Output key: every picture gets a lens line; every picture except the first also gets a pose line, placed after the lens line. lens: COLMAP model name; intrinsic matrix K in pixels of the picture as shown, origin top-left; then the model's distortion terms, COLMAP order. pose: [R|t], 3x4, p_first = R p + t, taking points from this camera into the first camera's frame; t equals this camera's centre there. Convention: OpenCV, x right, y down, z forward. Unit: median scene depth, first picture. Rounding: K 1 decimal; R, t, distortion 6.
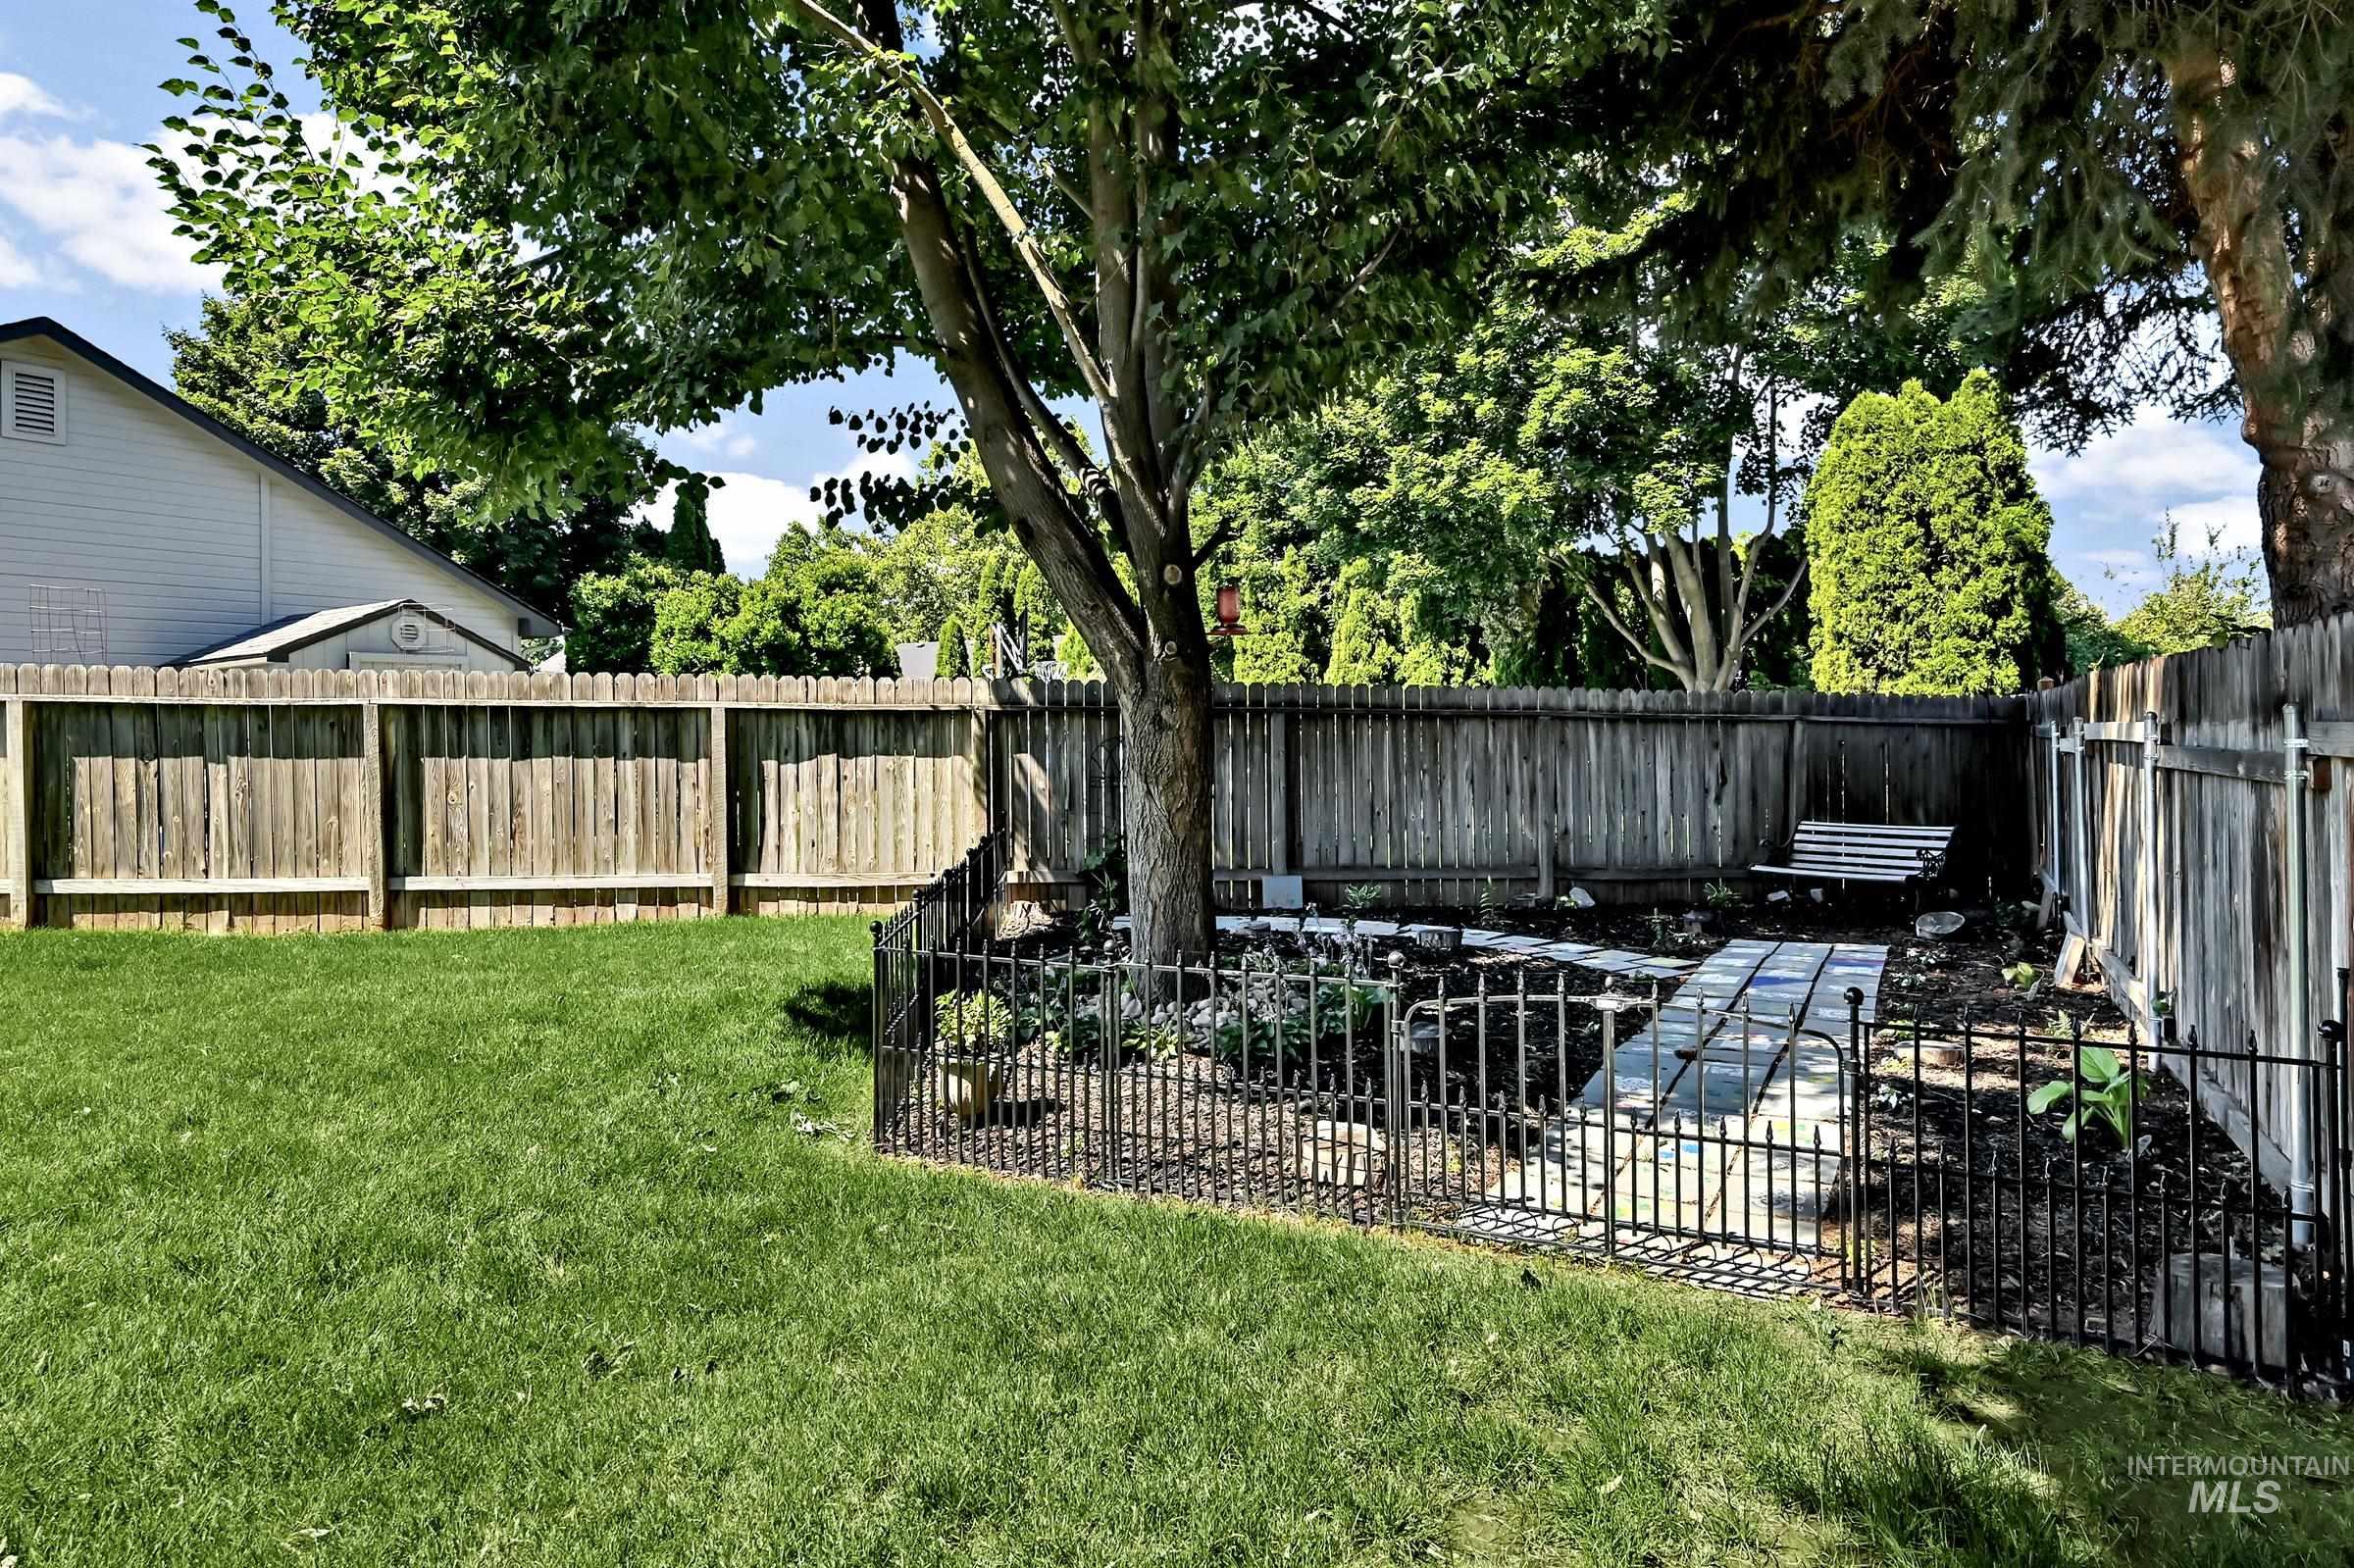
lens RADIAL K [[1231.4, 0, 1186.3], [0, 1231.4, 721.2], [0, 0, 1]] dist [-0.000454, -0.000178]
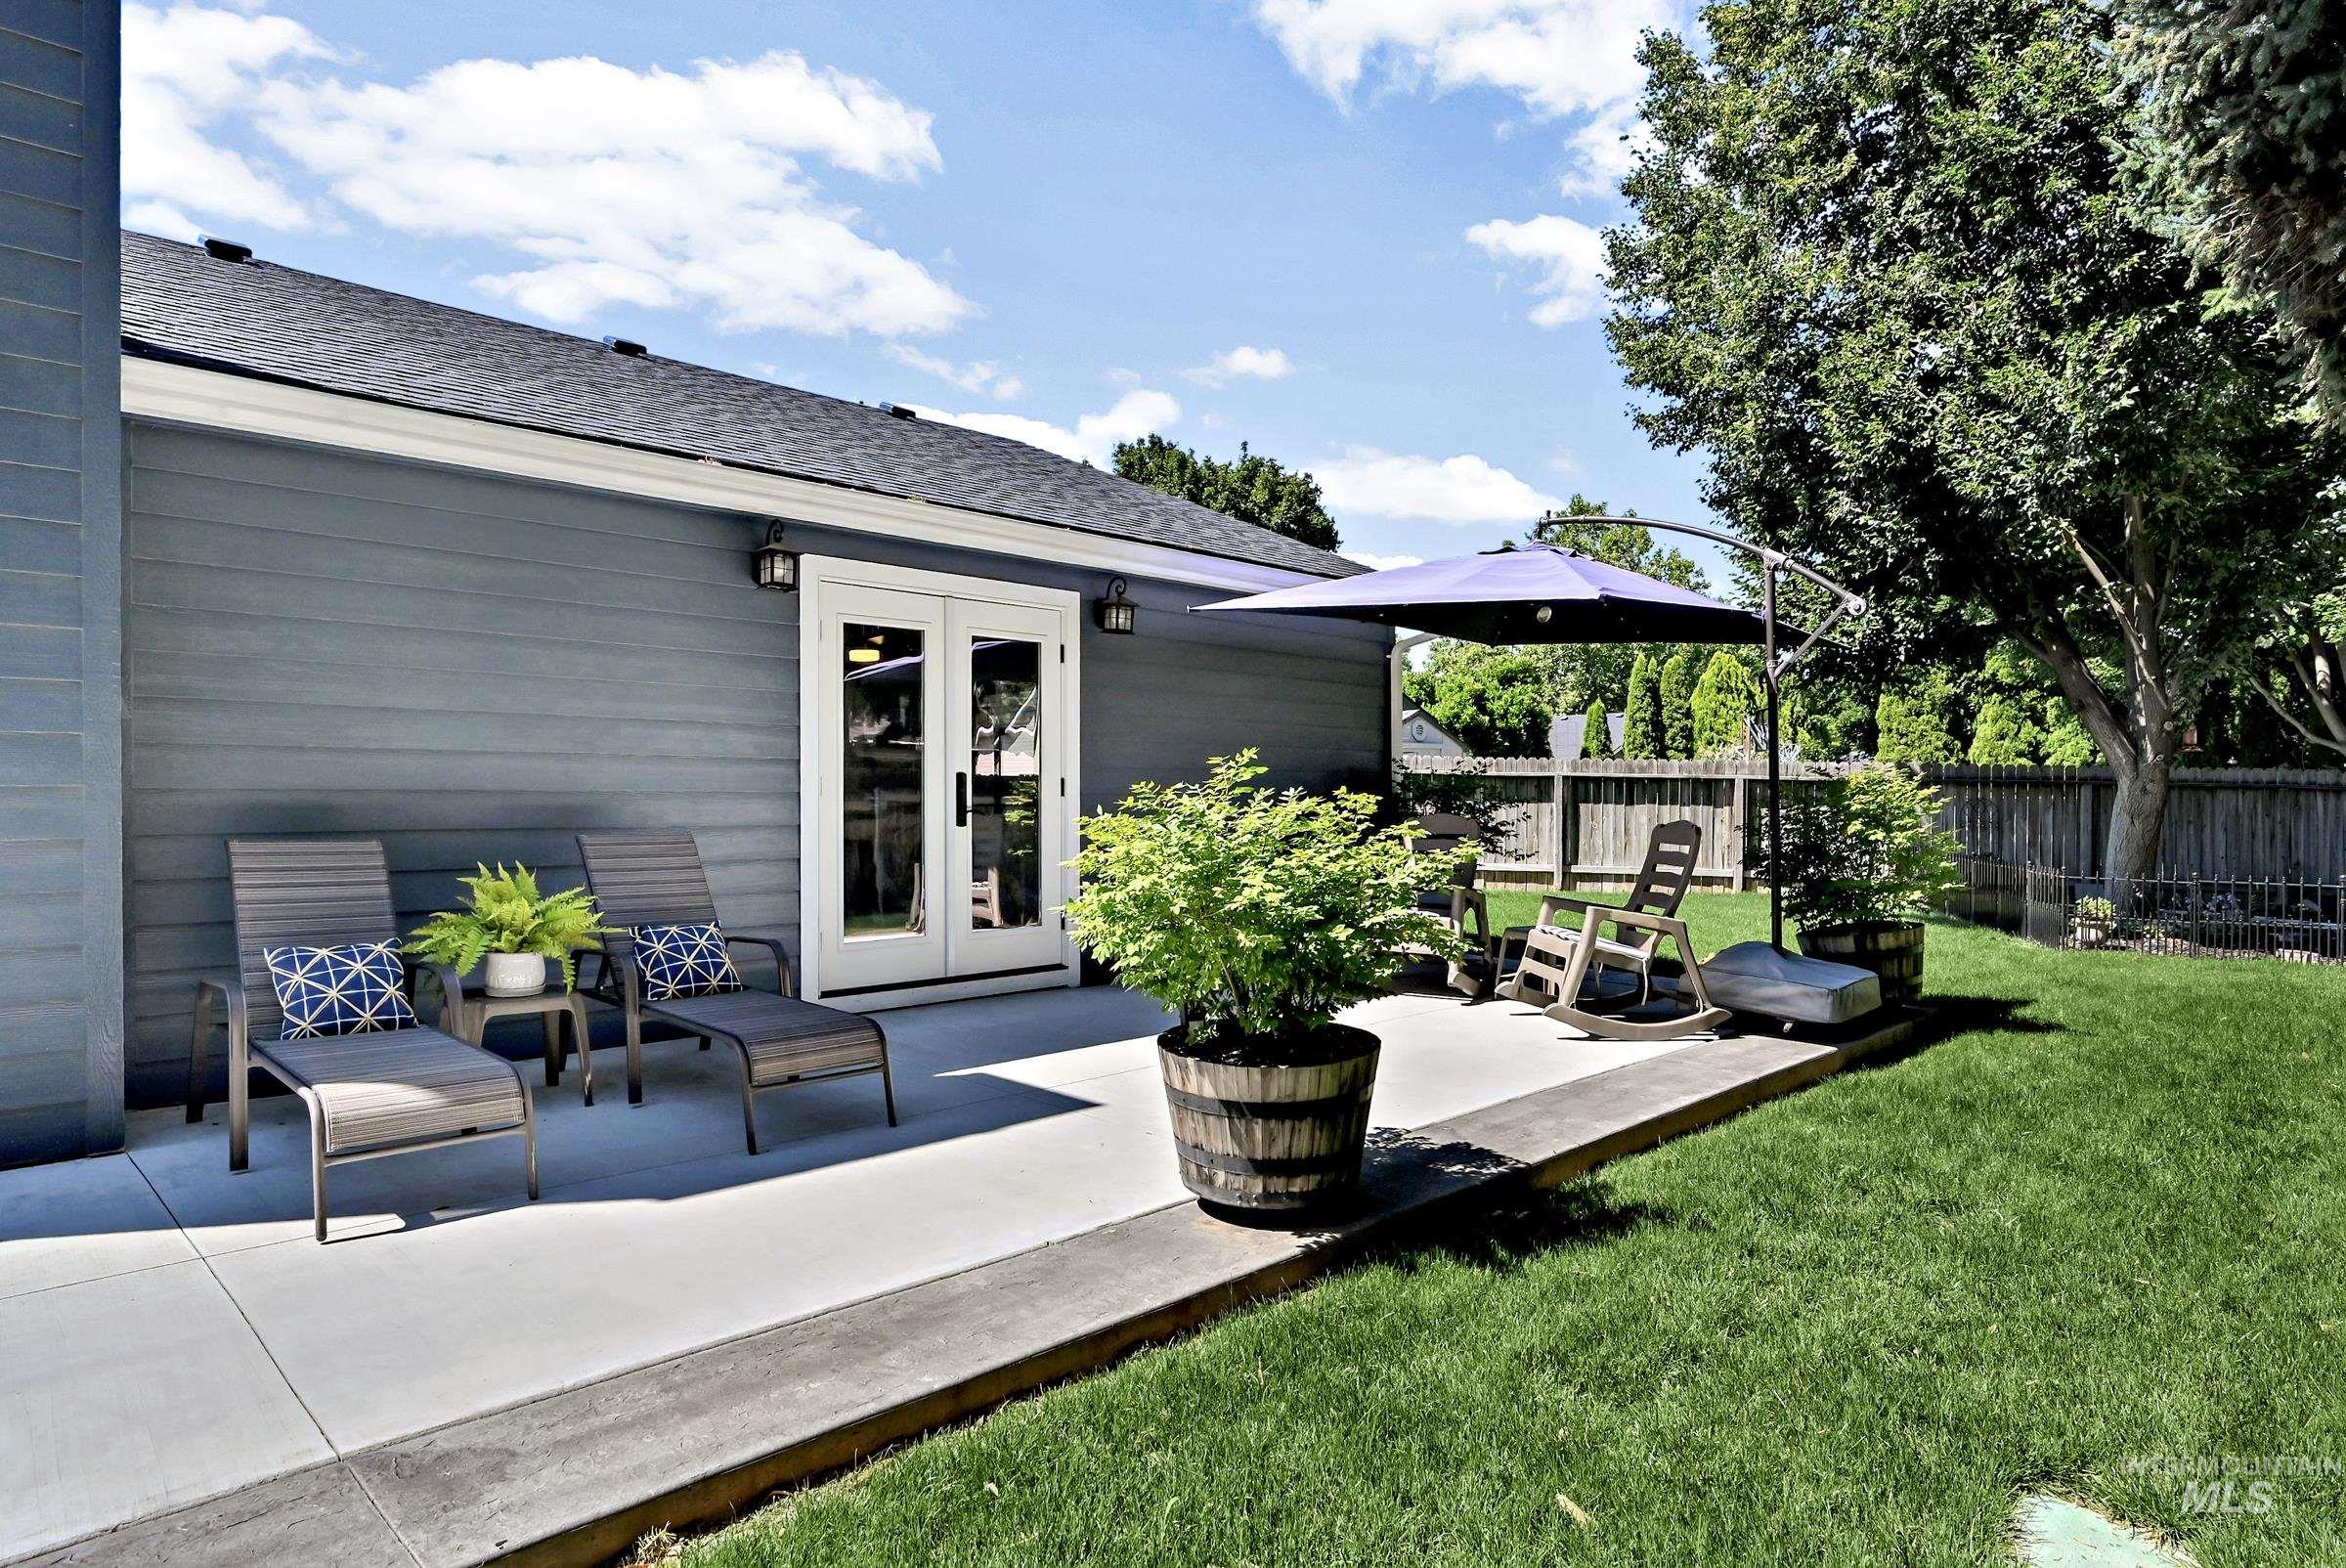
lens RADIAL K [[1240.5, 0, 1173.0], [0, 1240.5, 784.0], [0, 0, 1]] dist [-0.000749, -0.000265]
pose [[0.946079, 0.009989, -0.323783, -0.249427], [-0.009680, 0.999950, 0.002565, 0.000181], [0.323792, 0.000708, 0.946128, -0.436715]]
